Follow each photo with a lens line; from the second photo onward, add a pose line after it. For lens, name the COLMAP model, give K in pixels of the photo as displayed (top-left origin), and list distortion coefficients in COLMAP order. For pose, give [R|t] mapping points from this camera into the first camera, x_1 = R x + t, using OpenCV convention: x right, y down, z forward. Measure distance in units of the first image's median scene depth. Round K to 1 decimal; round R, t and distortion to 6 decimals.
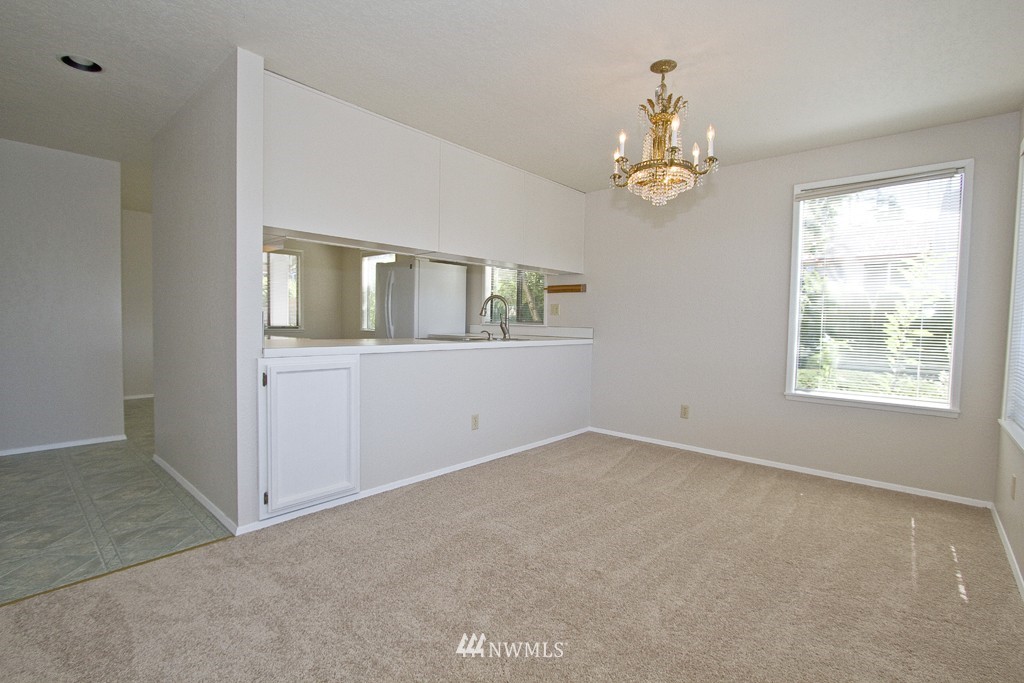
lens RADIAL K [[474.2, 0, 510.7], [0, 474.2, 342.5], [0, 0, 1]] dist [-0.012726, 0.002052]
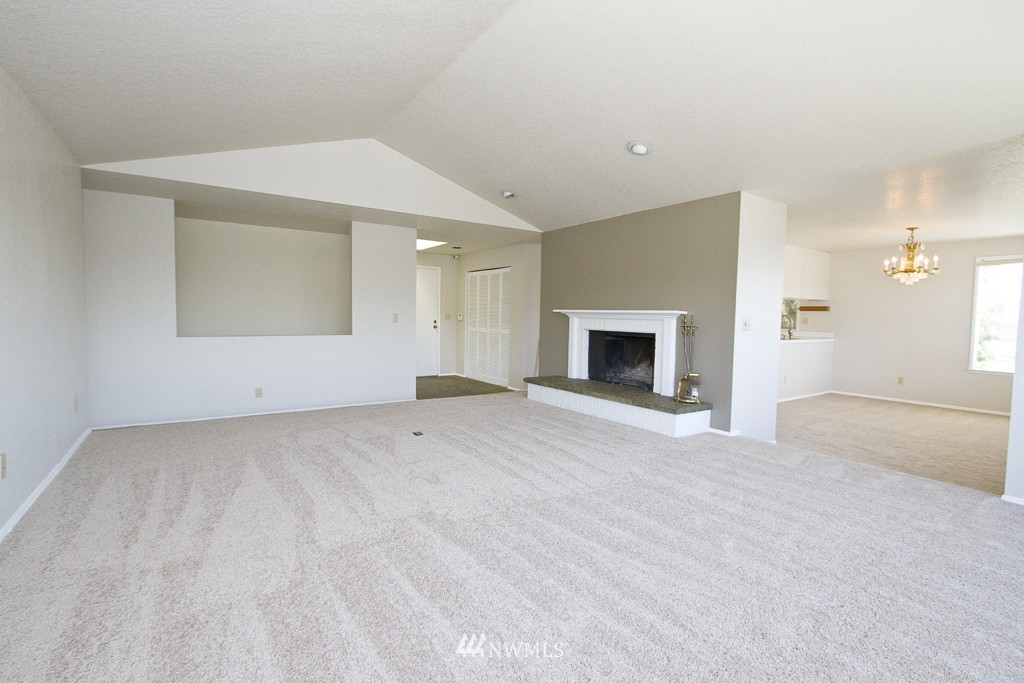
lens RADIAL K [[474.2, 0, 512.4], [0, 474.2, 342.0], [0, 0, 1]] dist [-0.012726, 0.002052]
pose [[0.971277, 0.008033, -0.237814, -0.630632], [-0.005991, 0.999939, 0.009306, -0.004876], [0.237874, -0.007613, 0.971266, -1.062195]]
